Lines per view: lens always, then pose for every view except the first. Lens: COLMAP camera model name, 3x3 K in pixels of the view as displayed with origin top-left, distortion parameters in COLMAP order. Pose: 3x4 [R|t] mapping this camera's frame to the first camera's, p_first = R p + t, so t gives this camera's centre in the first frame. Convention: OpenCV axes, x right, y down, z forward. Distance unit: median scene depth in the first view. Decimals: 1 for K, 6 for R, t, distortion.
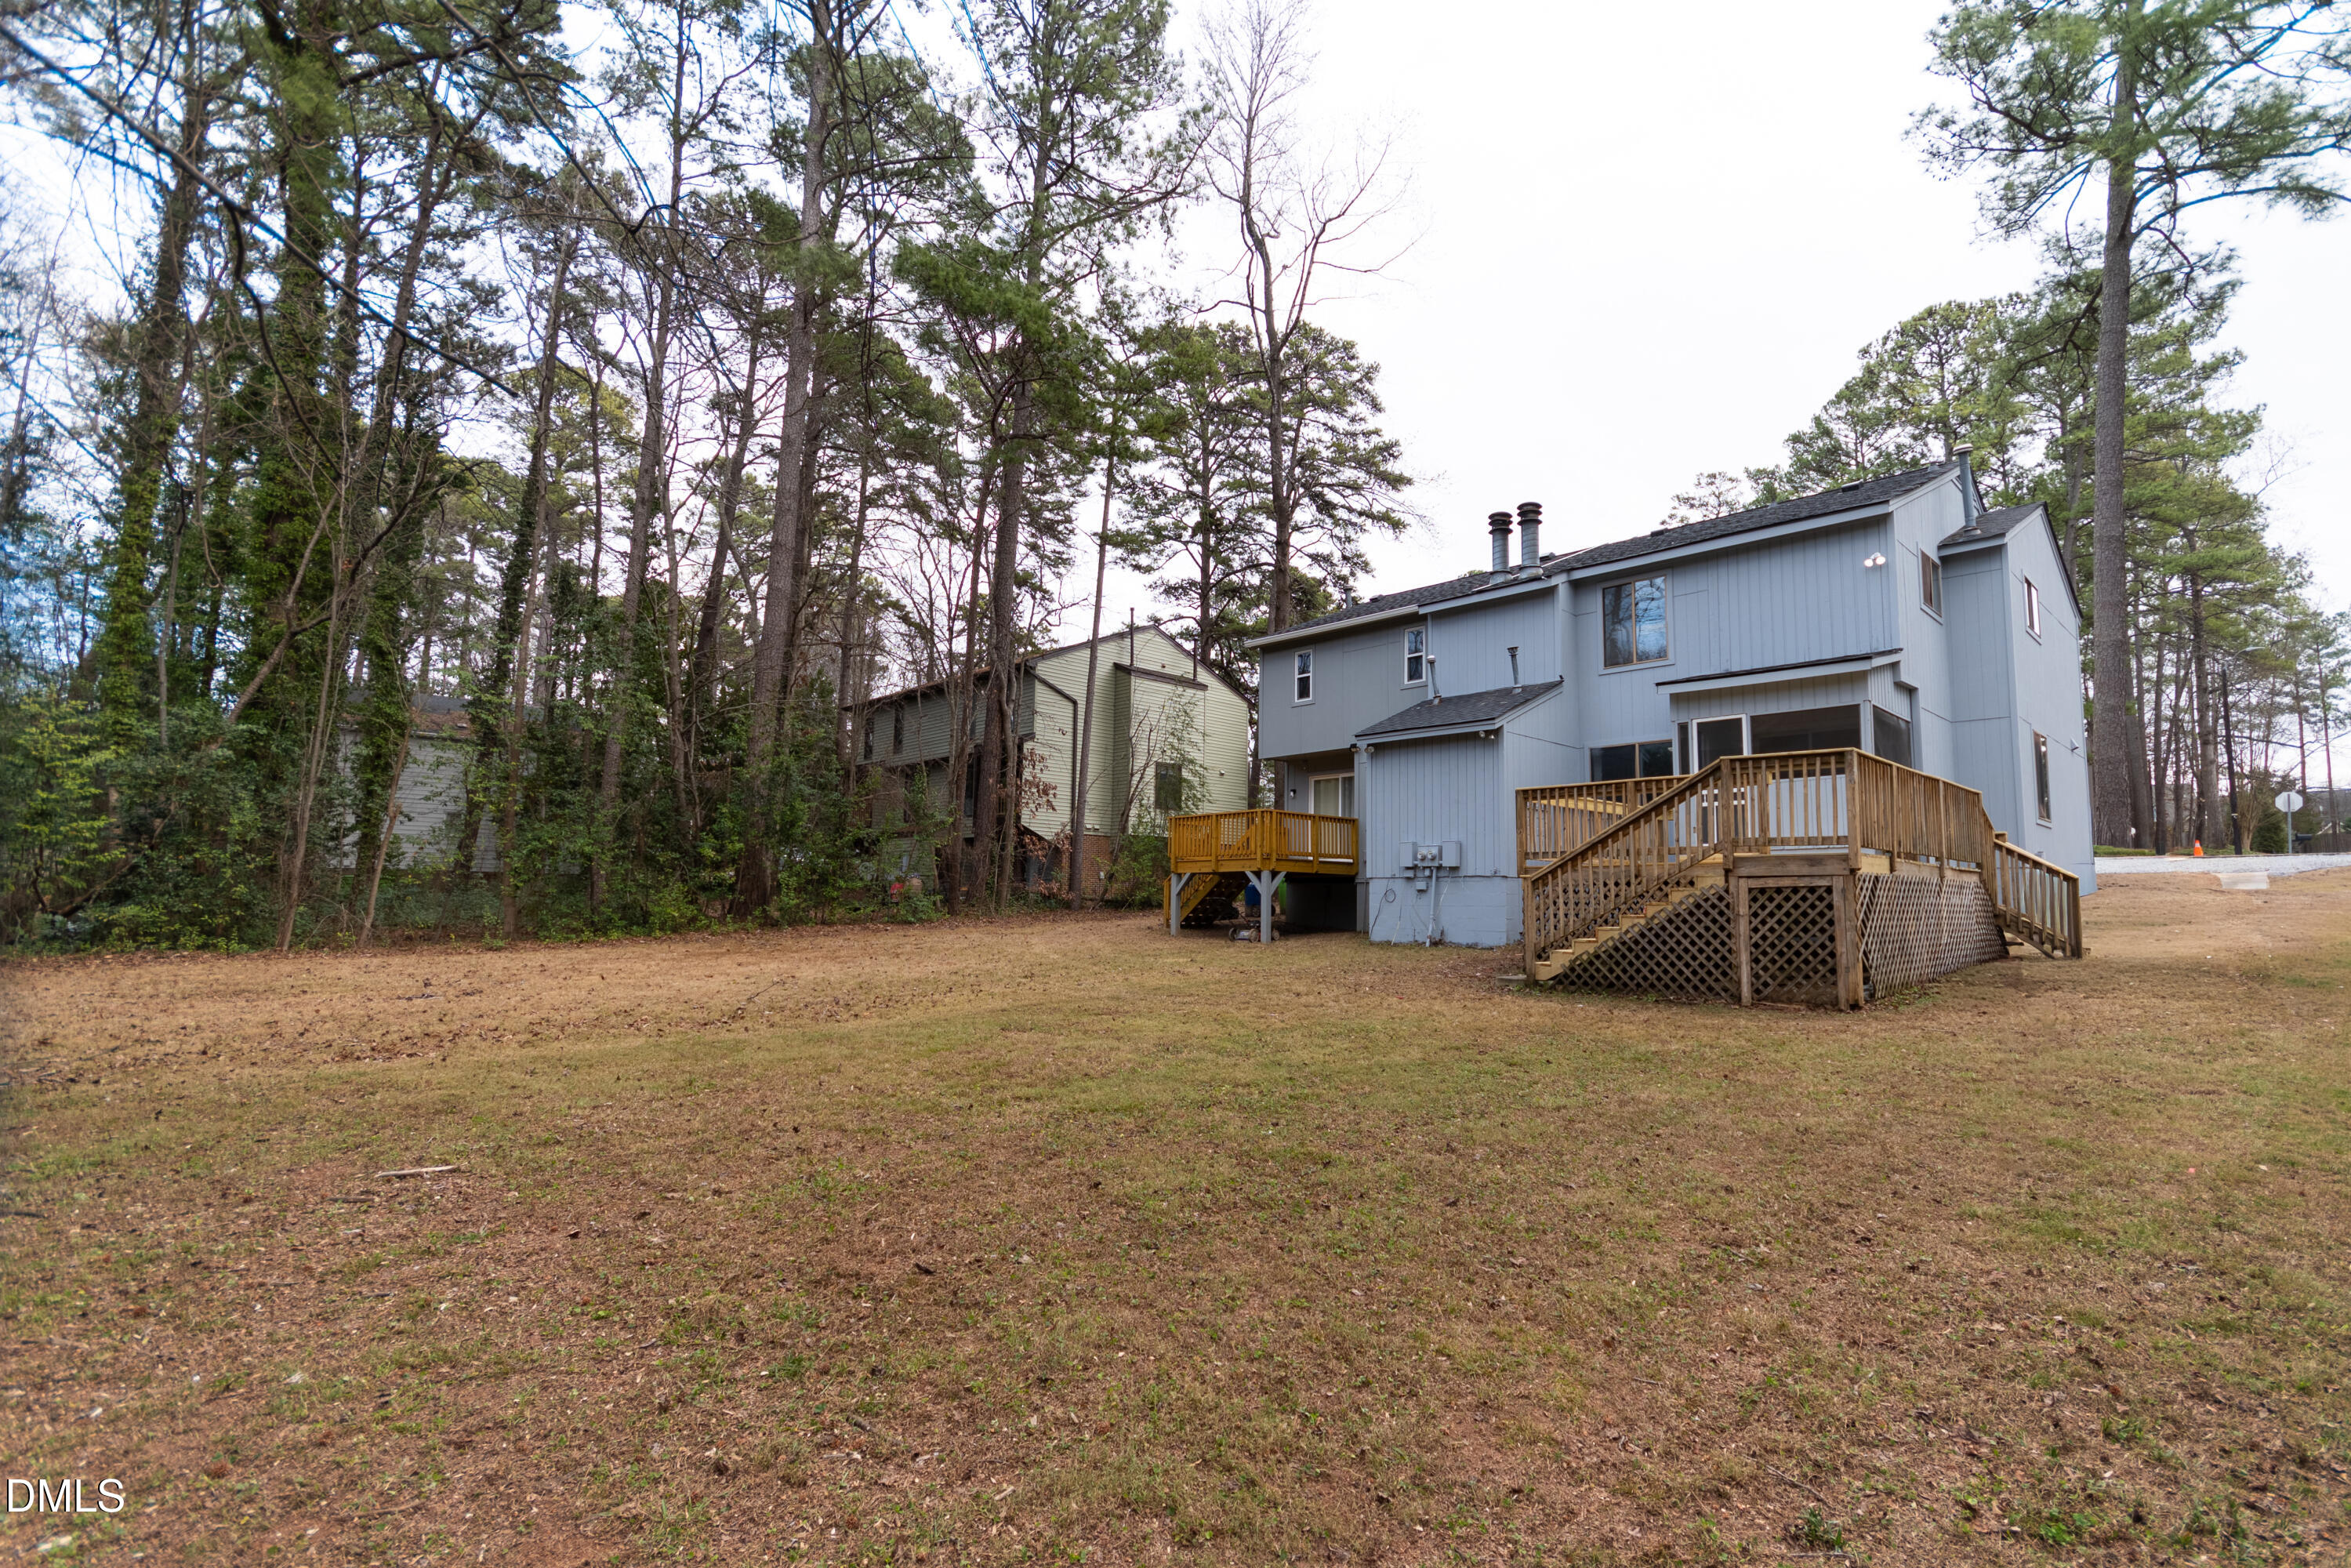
lens RADIAL K [[1026.4, 0, 1300.7], [0, 1026.4, 793.0], [0, 0, 1]] dist [0.001211, 0.000109]
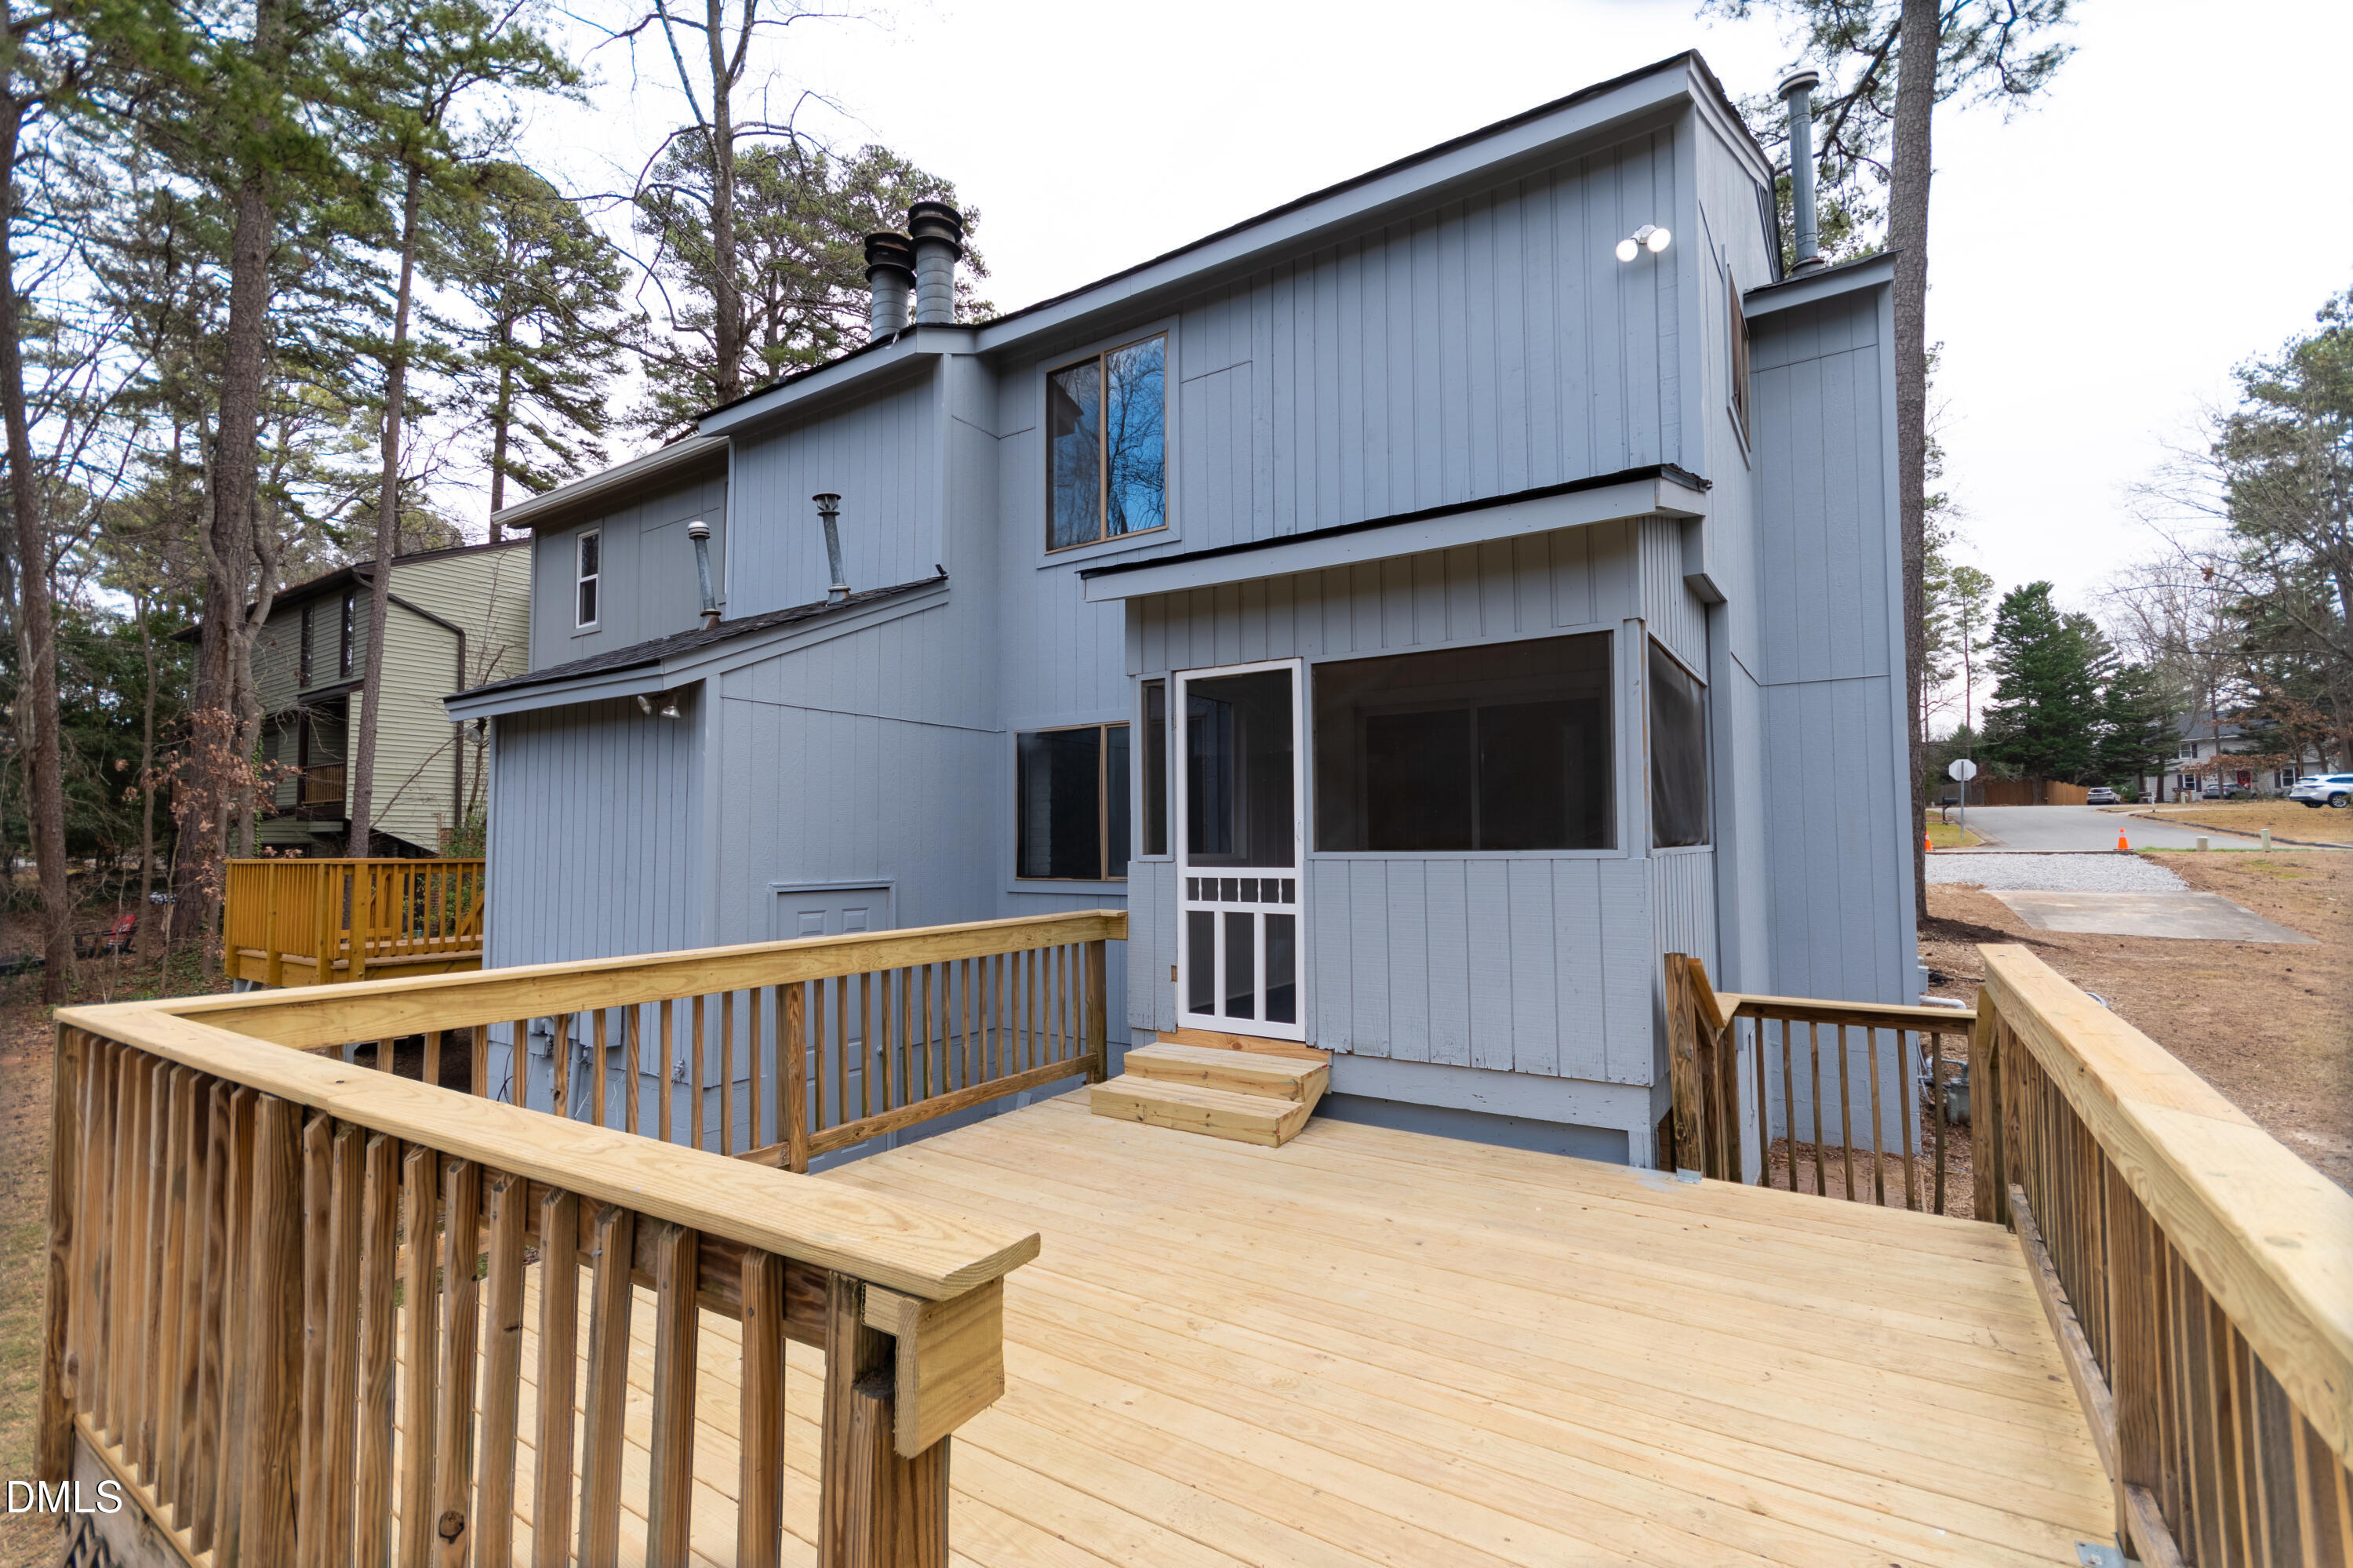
lens RADIAL K [[1067.4, 0, 1179.7], [0, 1067.4, 797.2], [0, 0, 1]] dist [0.004463, 0.000749]
pose [[0.983208, -0.008075, 0.182309, 0.468119], [-0.001000, 0.998767, 0.049630, -0.067695], [-0.182485, -0.048979, 0.981988, 0.930206]]
